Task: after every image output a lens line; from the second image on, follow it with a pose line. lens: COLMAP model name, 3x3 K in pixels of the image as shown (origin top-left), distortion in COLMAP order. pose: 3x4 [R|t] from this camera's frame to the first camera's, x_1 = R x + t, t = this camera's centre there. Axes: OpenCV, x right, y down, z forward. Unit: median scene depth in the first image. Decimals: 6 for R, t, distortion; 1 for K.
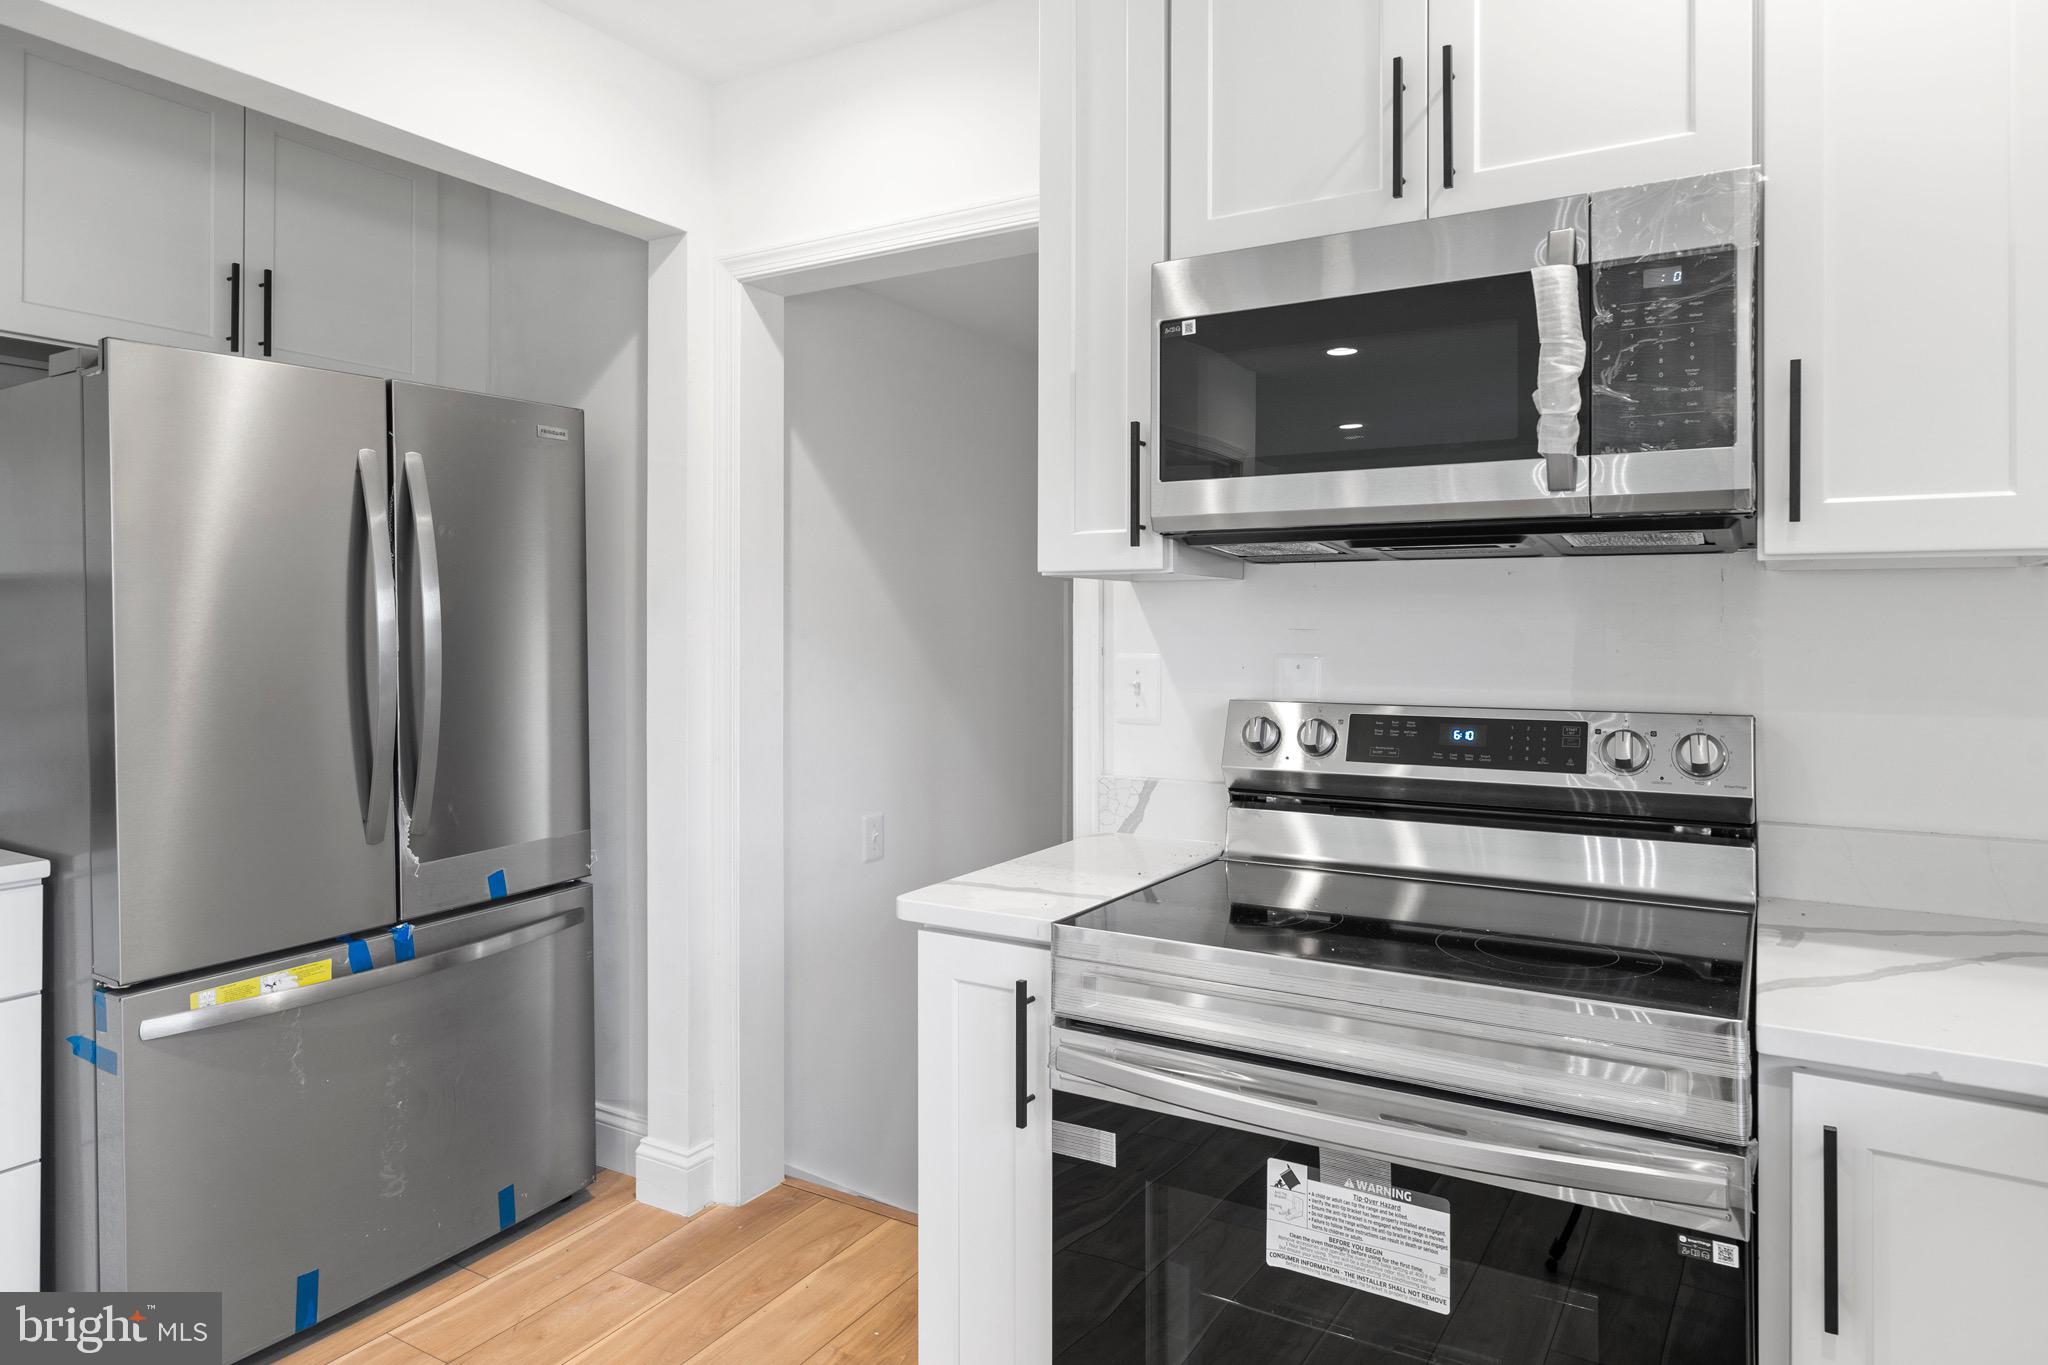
lens RADIAL K [[1212.4, 0, 1052.8], [0, 1212.4, 614.0], [0, 0, 1]] dist [-0.000691, 0.001125]
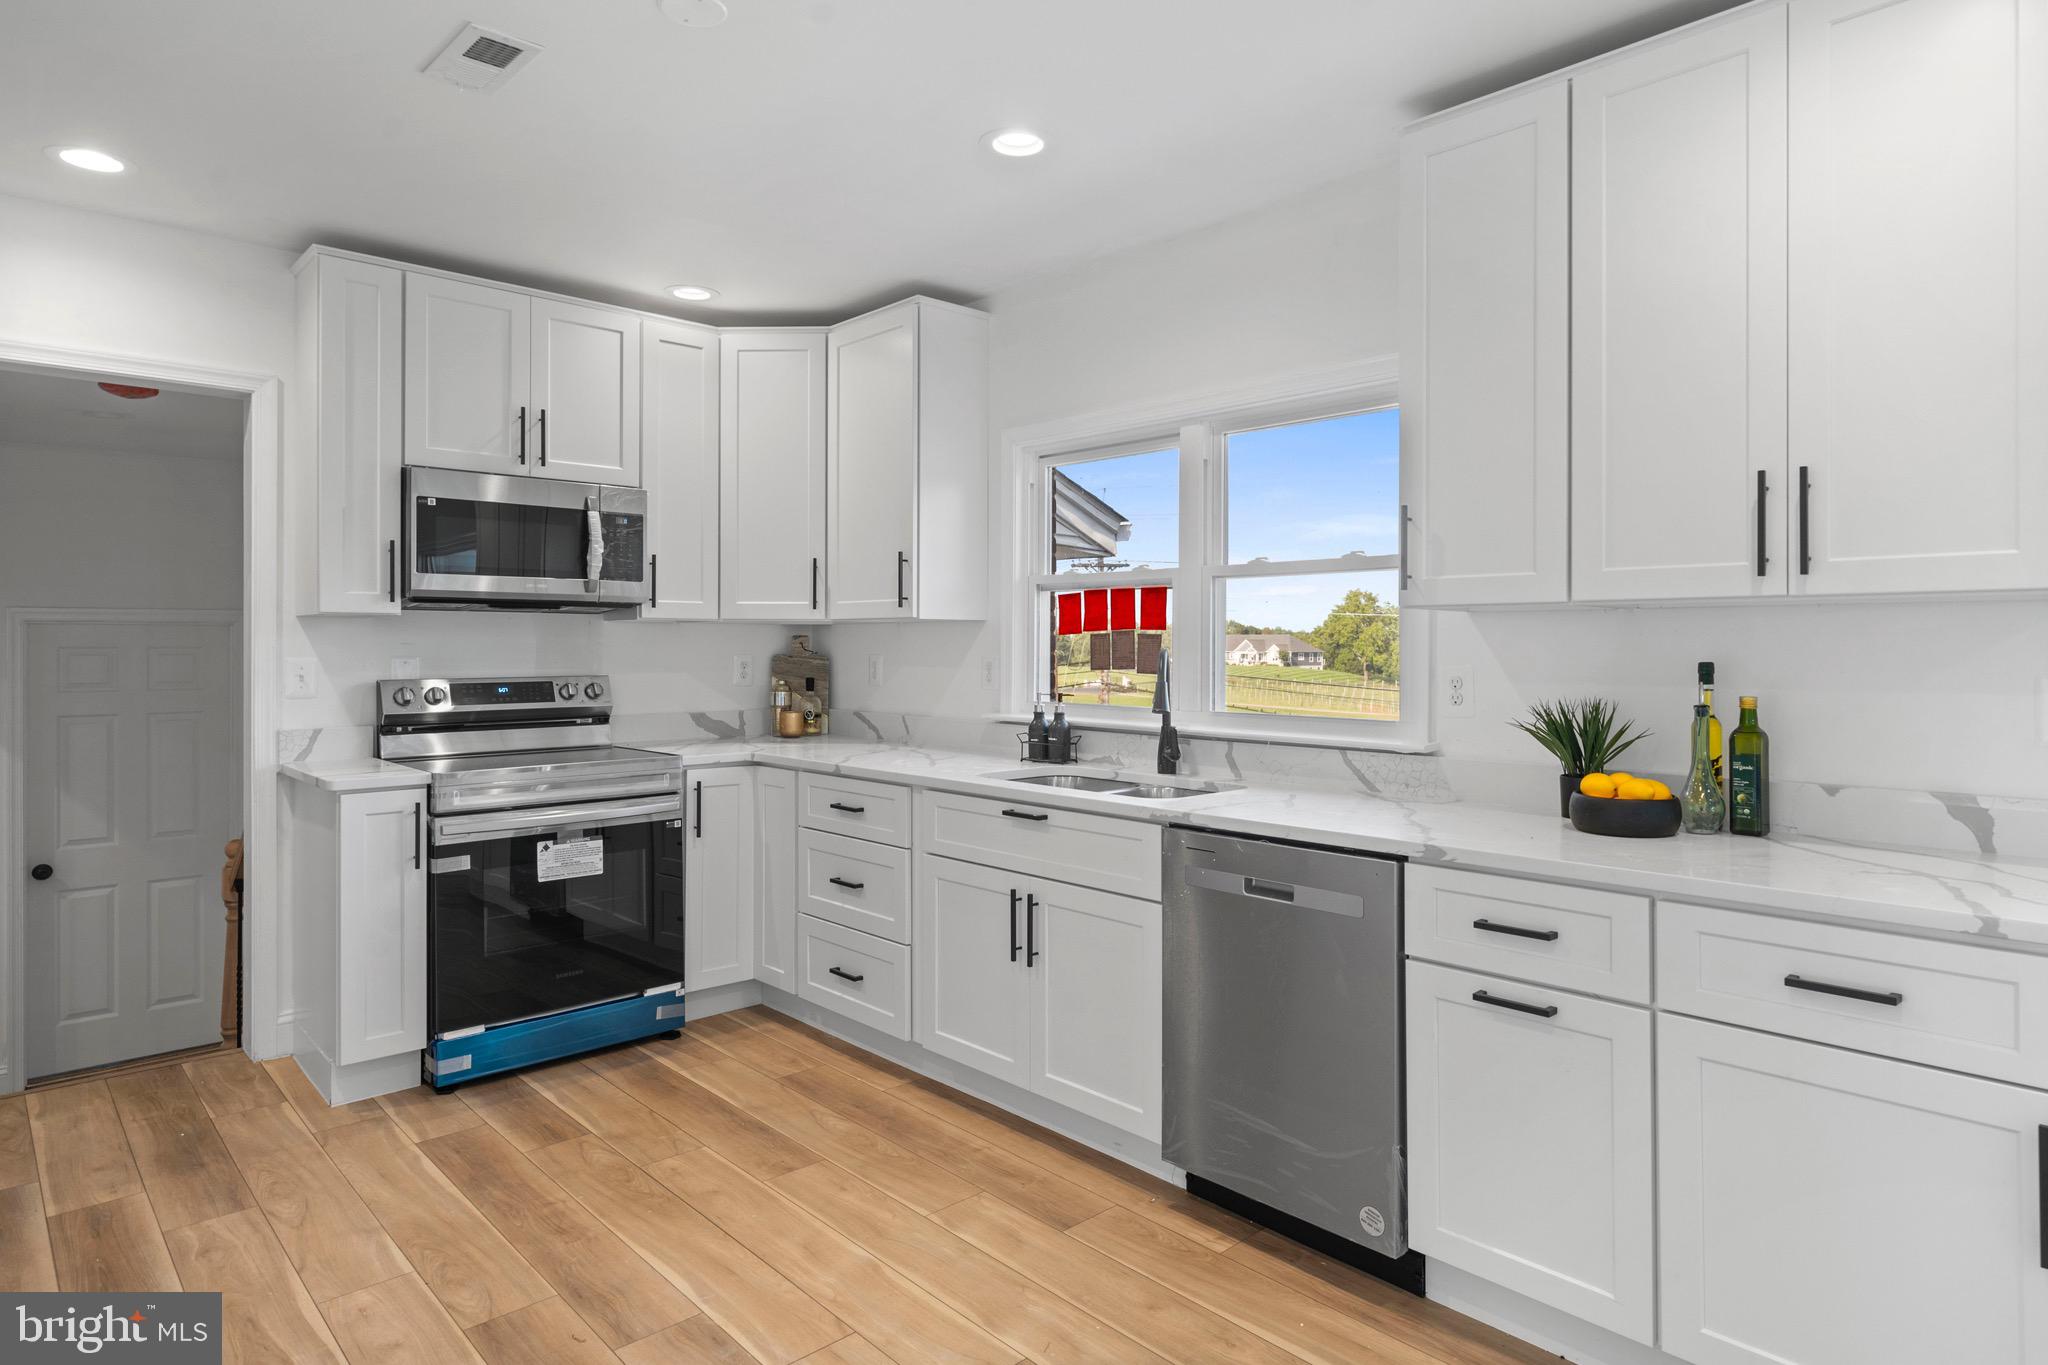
lens RADIAL K [[1156.7, 0, 1008.1], [0, 1156.7, 645.6], [0, 0, 1]] dist [-0.001387, 0.000439]
pose [[0.286126, 0.002899, 0.958188, -1.797736], [-0.007515, 0.999971, -0.000781, 0.014024], [-0.958163, -0.006978, 0.286139, -0.644863]]
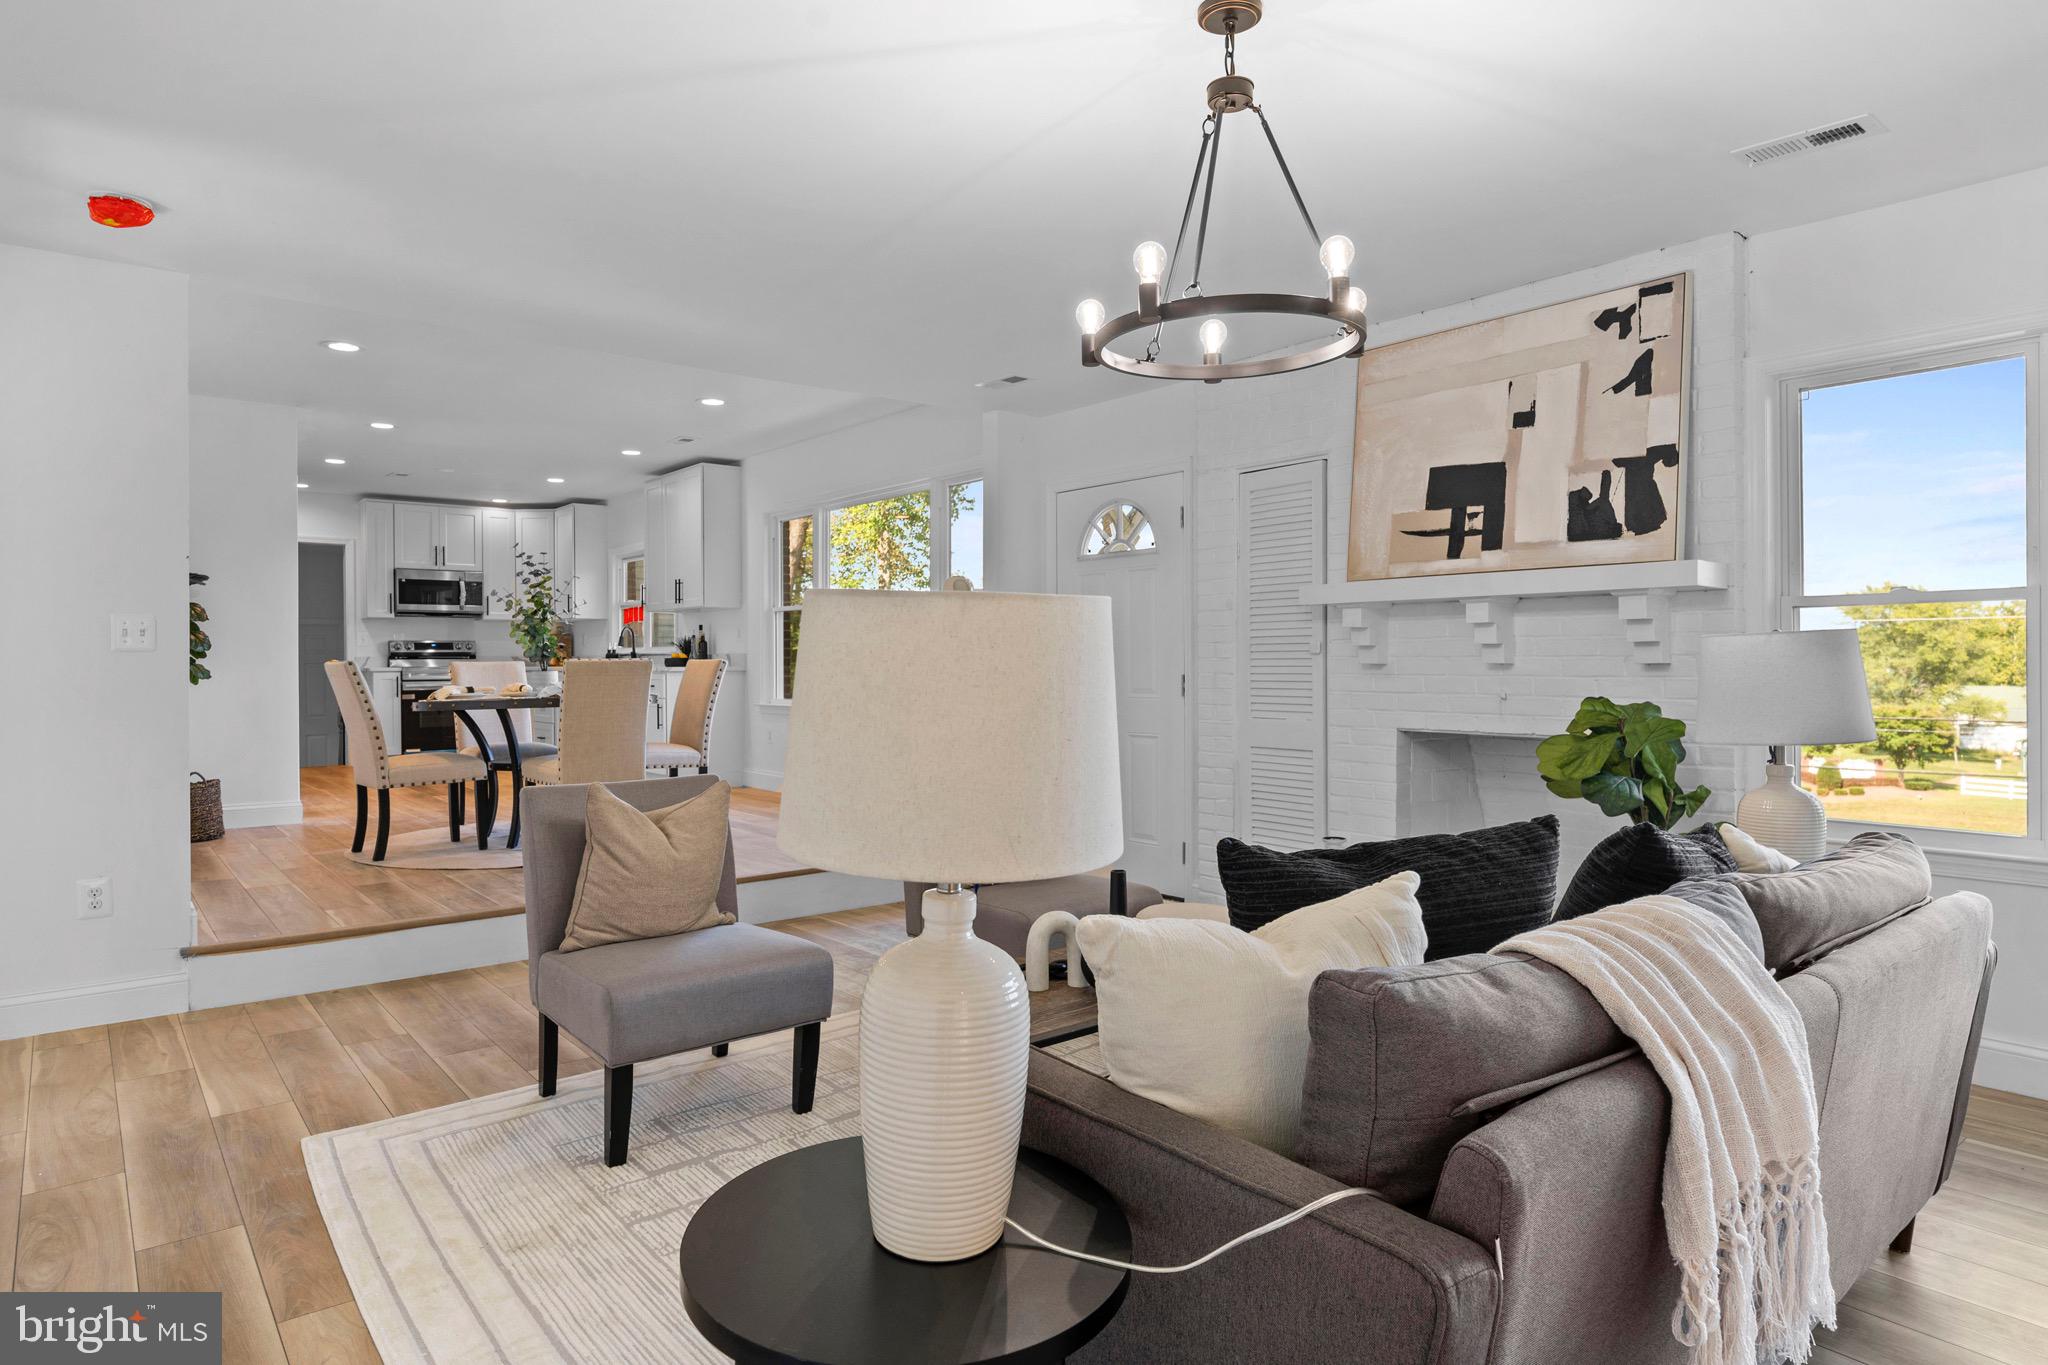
lens RADIAL K [[1156.7, 0, 1028.6], [0, 1156.7, 669.0], [0, 0, 1]] dist [-0.001387, 0.000439]
pose [[0.349534, -0.003538, 0.936917, -5.239455], [0.005498, 0.999983, 0.001725, 0.285958], [-0.936908, 0.004548, 0.349548, -4.978776]]
